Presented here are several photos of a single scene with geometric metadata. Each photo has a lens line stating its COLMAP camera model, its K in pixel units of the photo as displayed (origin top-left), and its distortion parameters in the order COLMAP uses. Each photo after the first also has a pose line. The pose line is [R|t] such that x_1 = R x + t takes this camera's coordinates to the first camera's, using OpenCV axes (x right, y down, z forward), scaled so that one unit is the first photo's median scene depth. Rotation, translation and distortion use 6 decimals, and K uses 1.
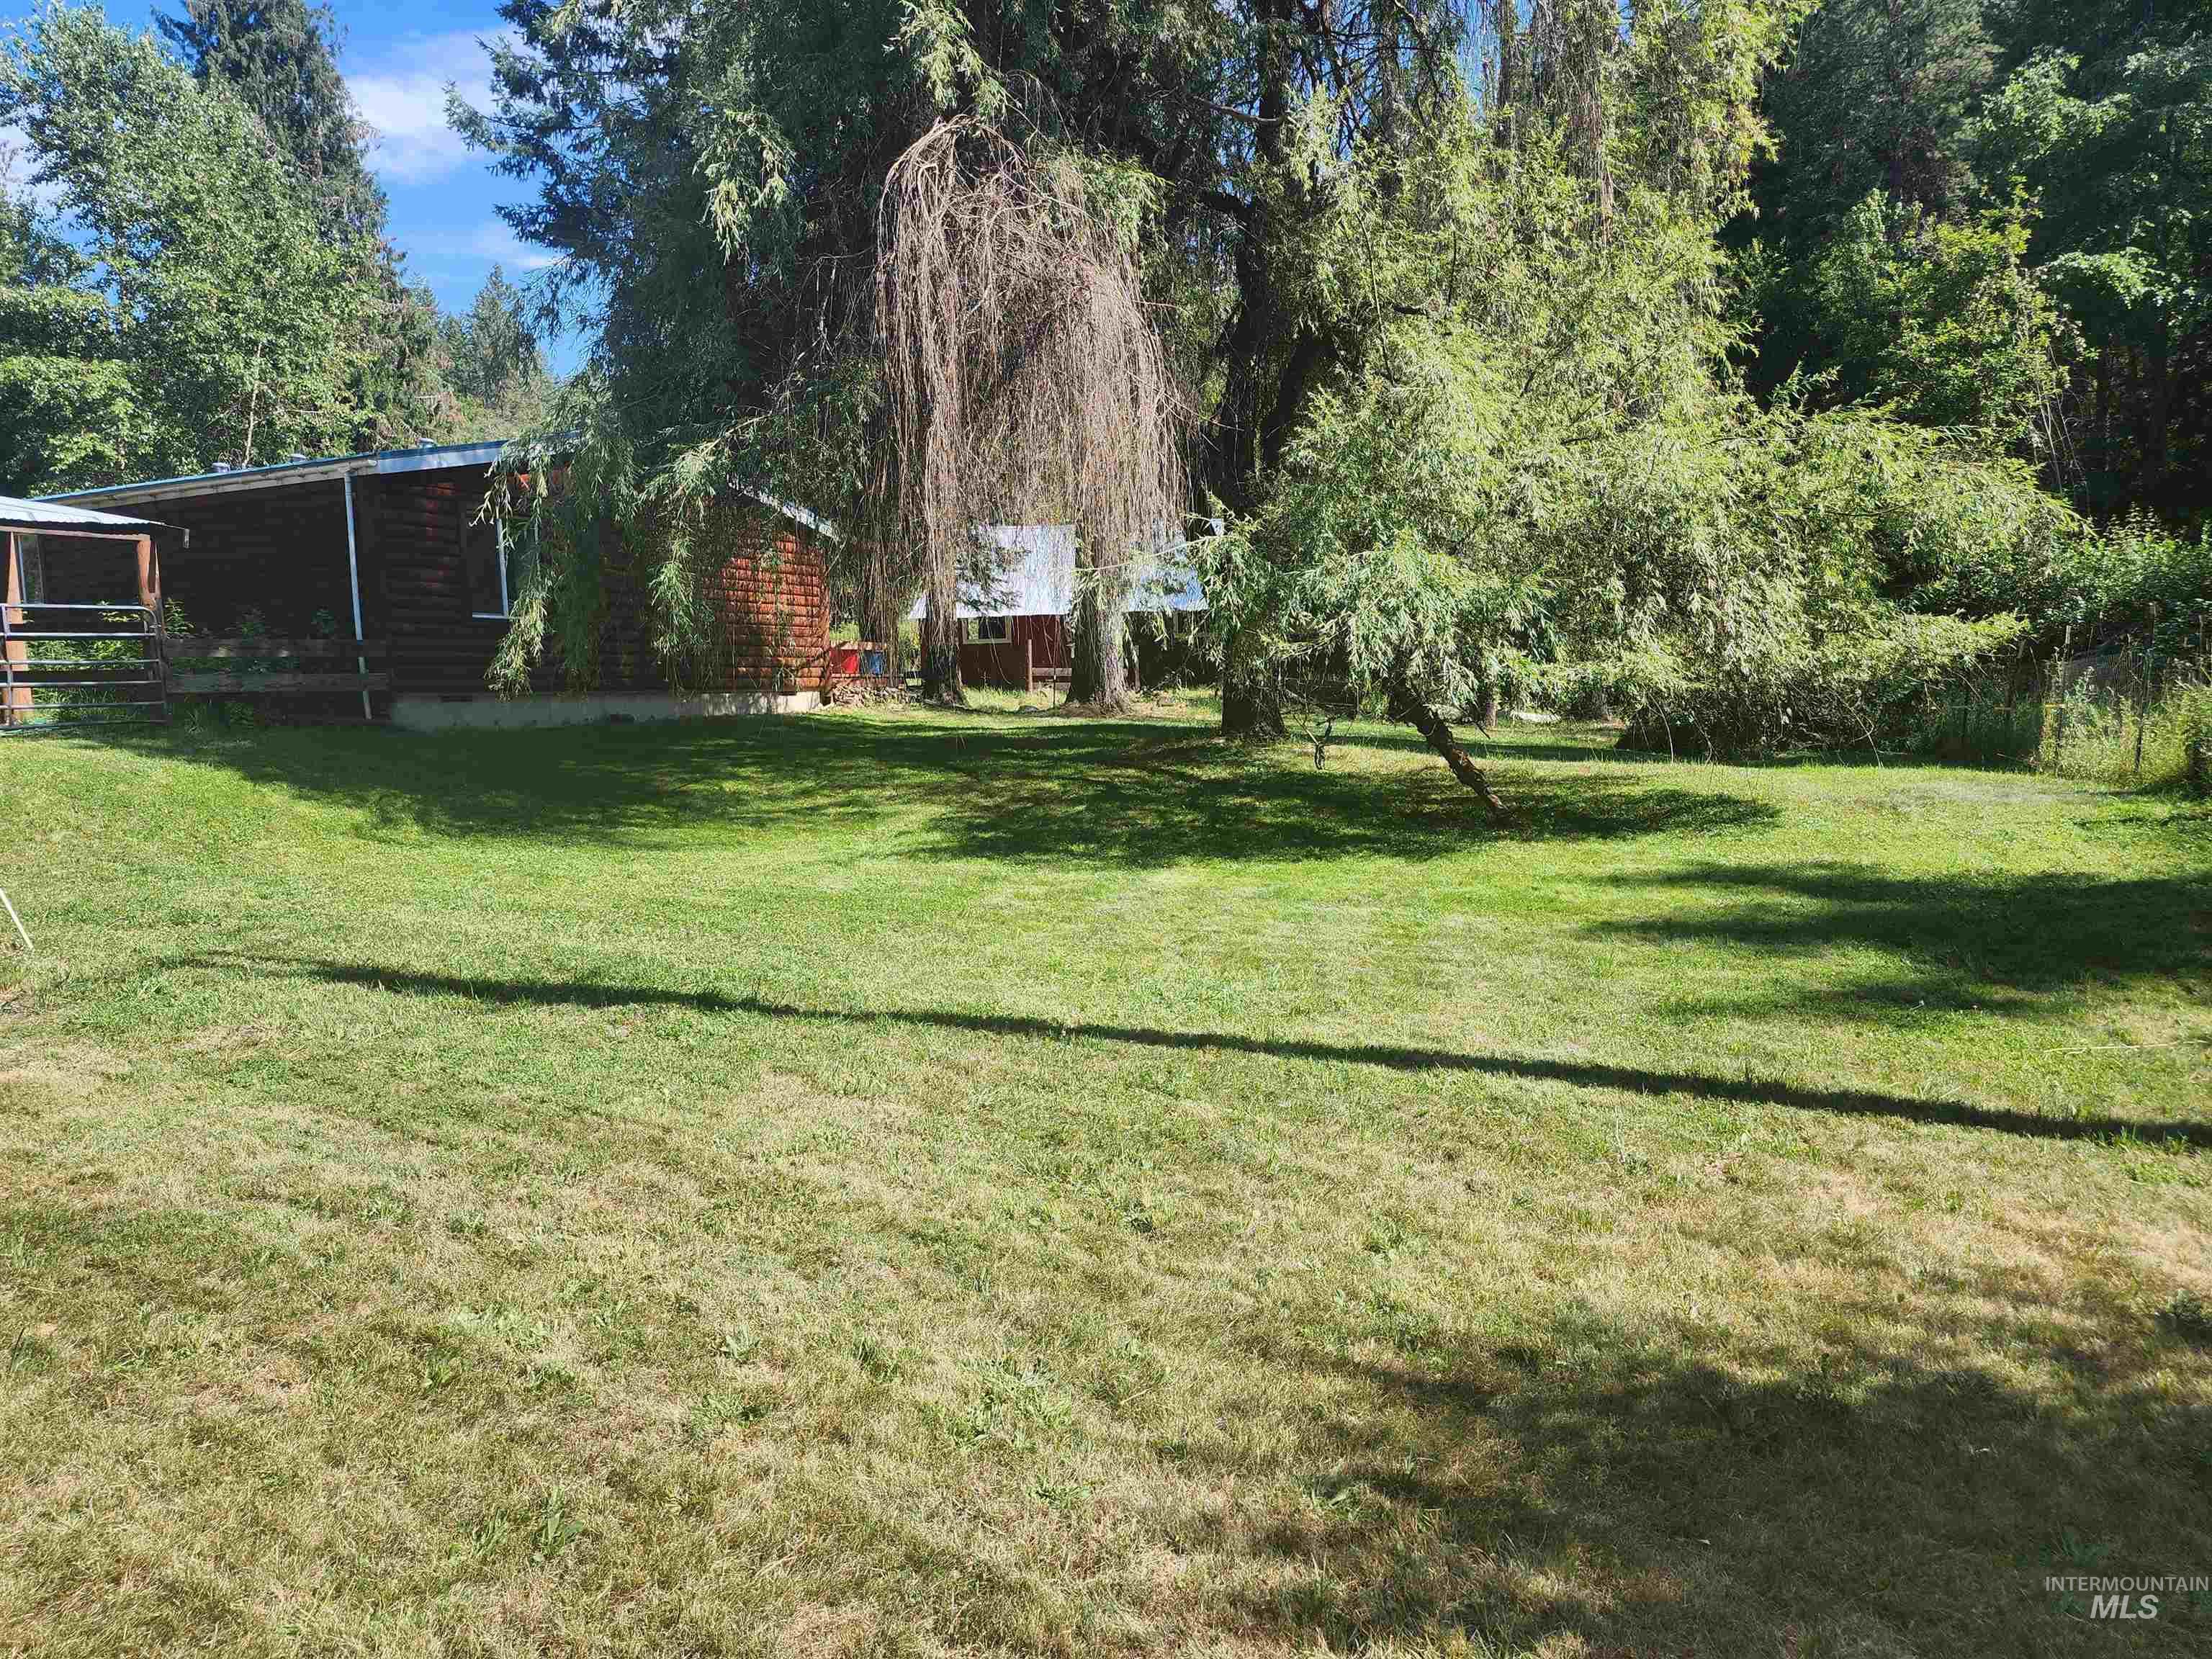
lens RADIAL K [[1450.1, 0, 1096.5], [0, 1450.1, 836.1], [0, 0, 1]] dist [0.075022, -0.059164]
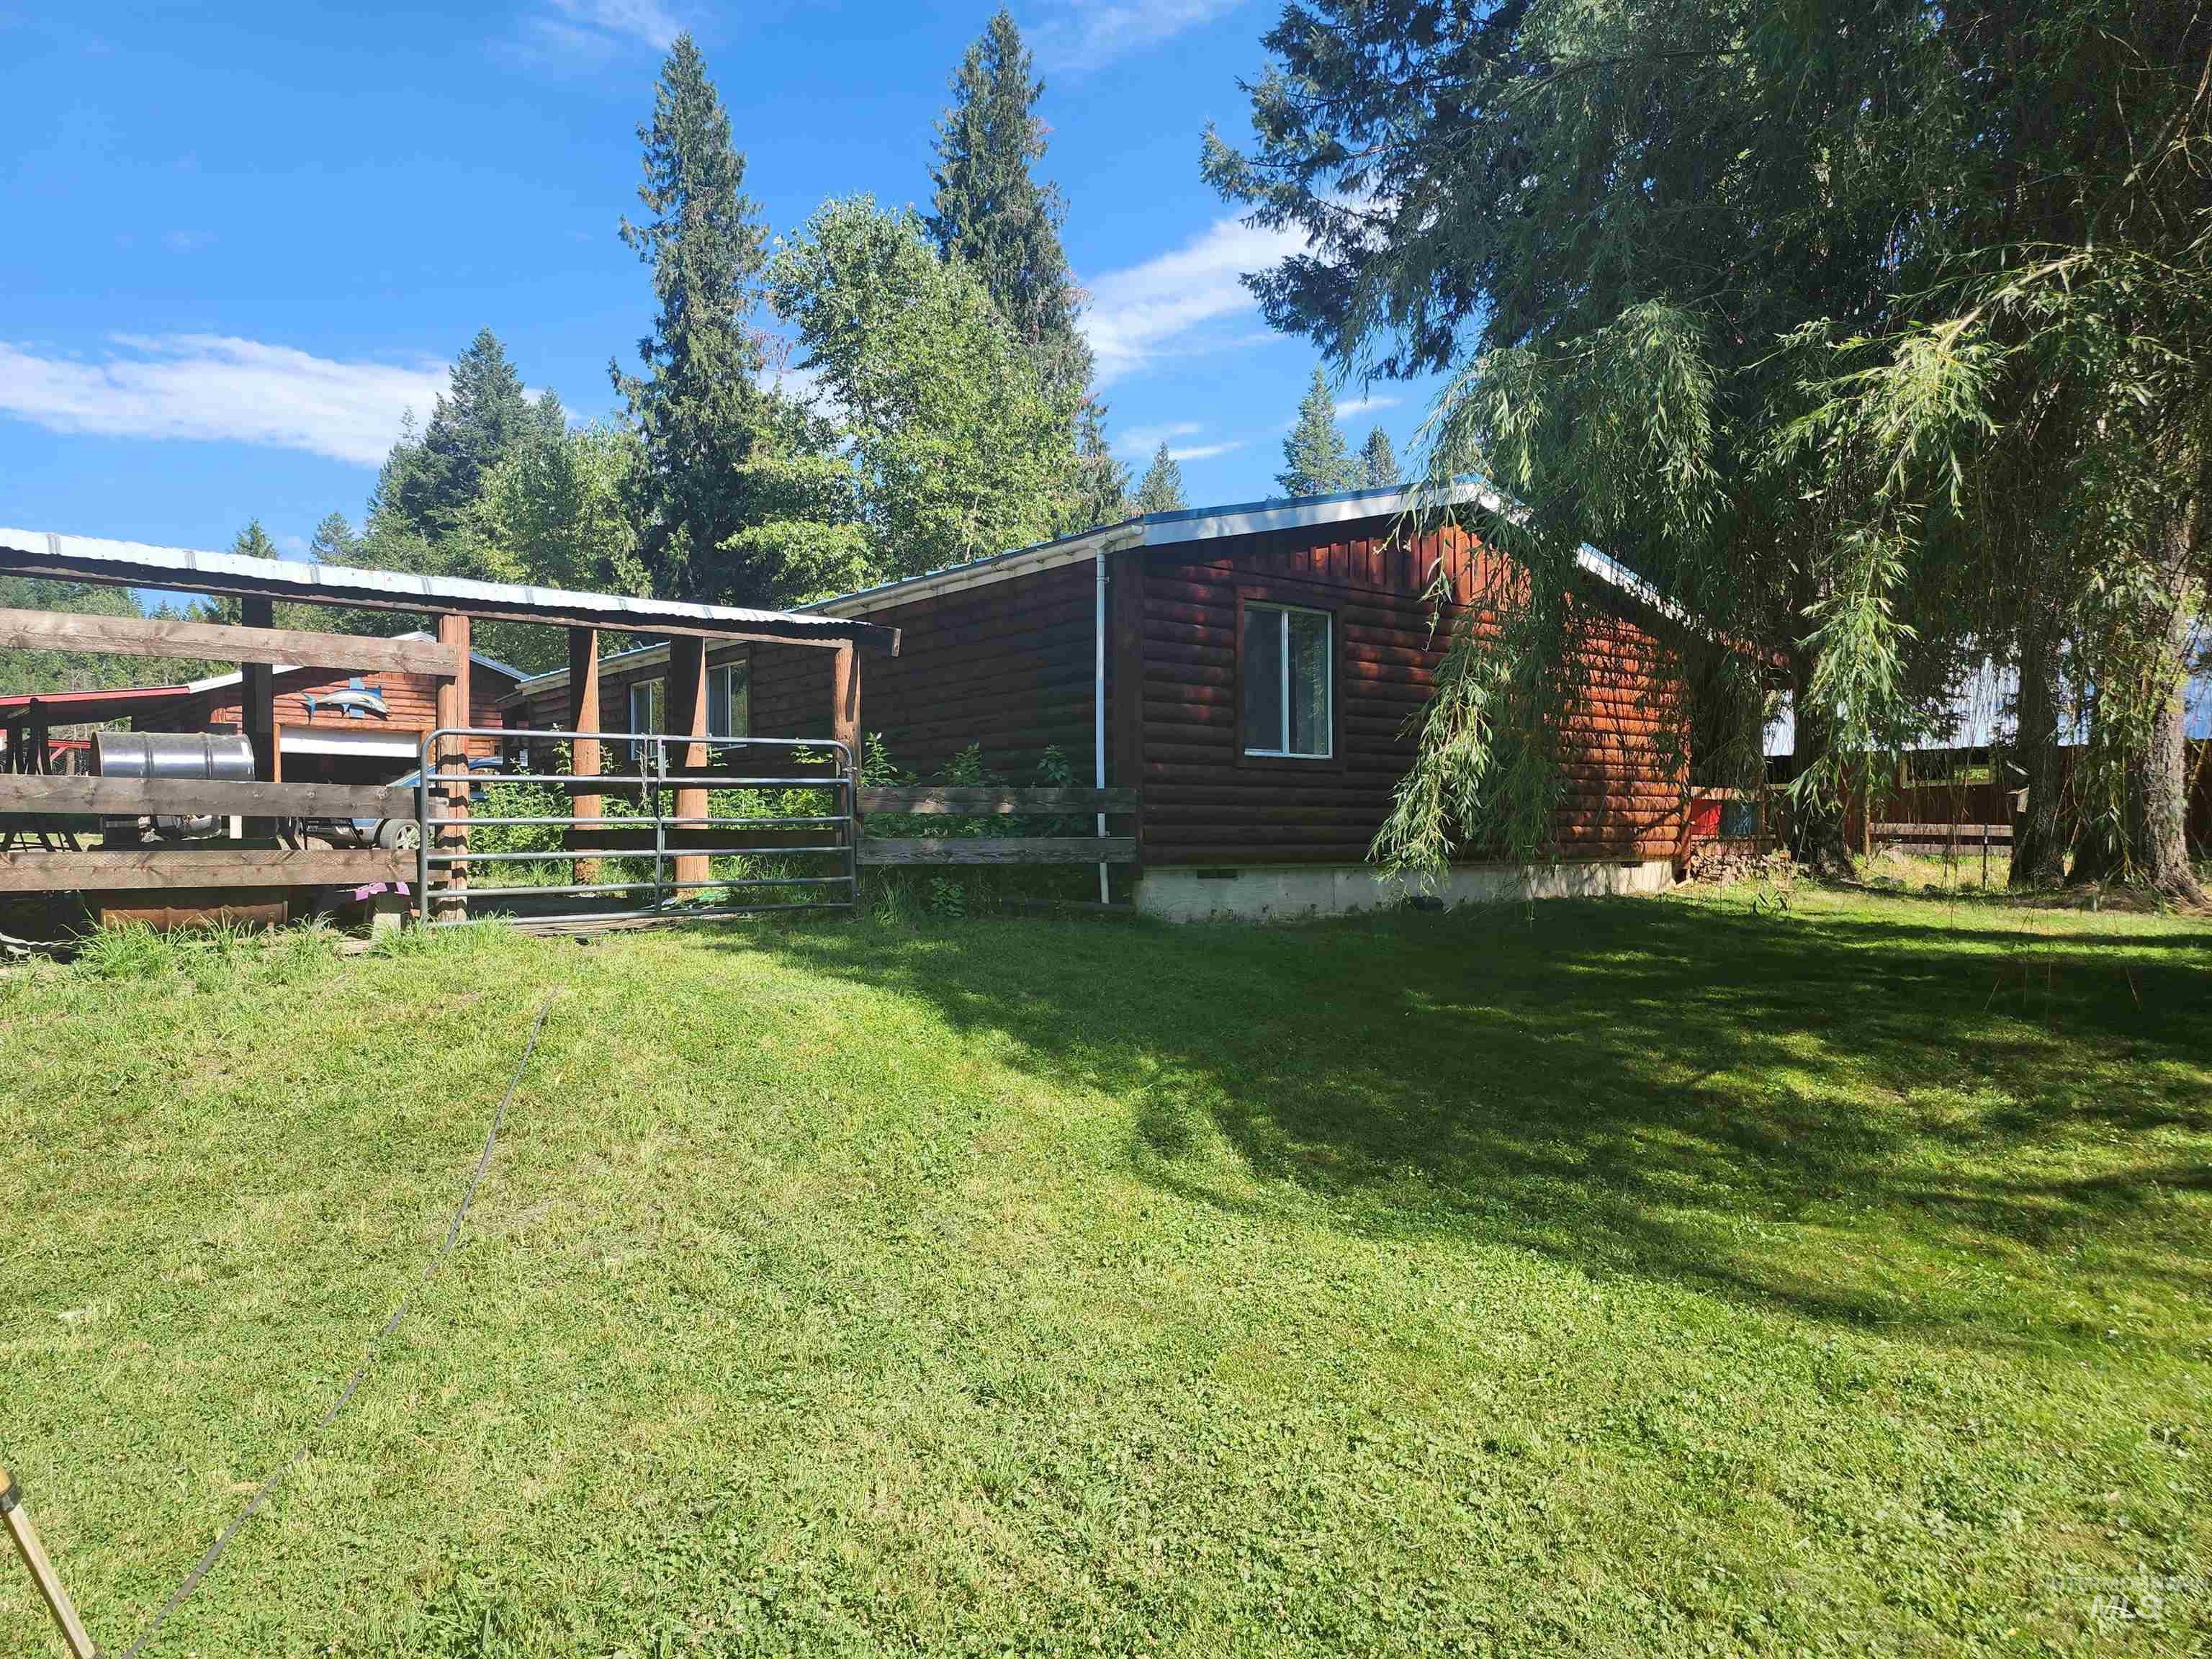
lens RADIAL K [[1450.1, 0, 1096.5], [0, 1450.1, 836.1], [0, 0, 1]] dist [0.075022, -0.059164]
pose [[0.916621, 0.015499, -0.399457, -0.340459], [-0.055146, 0.994597, -0.087950, -0.075523], [0.395936, 0.102646, 0.912523, 0.566360]]
